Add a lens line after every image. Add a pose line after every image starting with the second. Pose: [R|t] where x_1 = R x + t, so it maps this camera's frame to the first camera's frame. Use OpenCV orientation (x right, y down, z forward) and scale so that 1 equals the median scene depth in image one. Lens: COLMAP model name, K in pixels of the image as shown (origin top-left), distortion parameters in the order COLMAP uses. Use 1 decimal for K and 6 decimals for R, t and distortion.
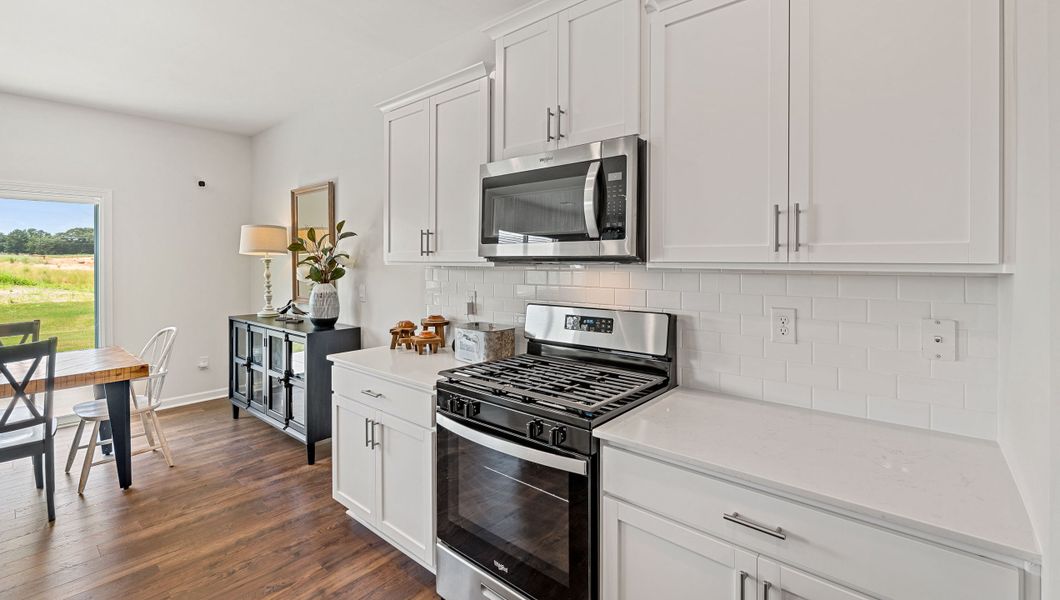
lens RADIAL K [[464.5, 0, 532.2], [0, 464.5, 253.1], [0, 0, 1]] dist [-0.001620, -0.000219]
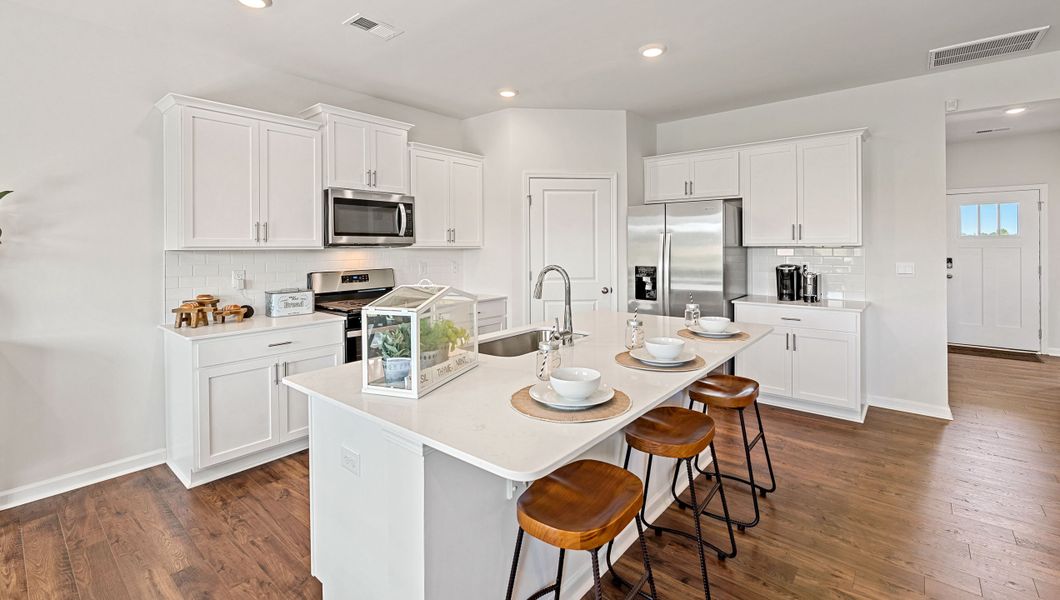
lens RADIAL K [[464.5, 0, 532.2], [0, 464.5, 253.1], [0, 0, 1]] dist [-0.001620, -0.000219]
pose [[-0.019036, -0.017166, 0.999671, -1.615487], [-0.010156, 0.999804, 0.016974, 0.007144], [-0.999767, -0.009829, -0.019206, 0.283782]]
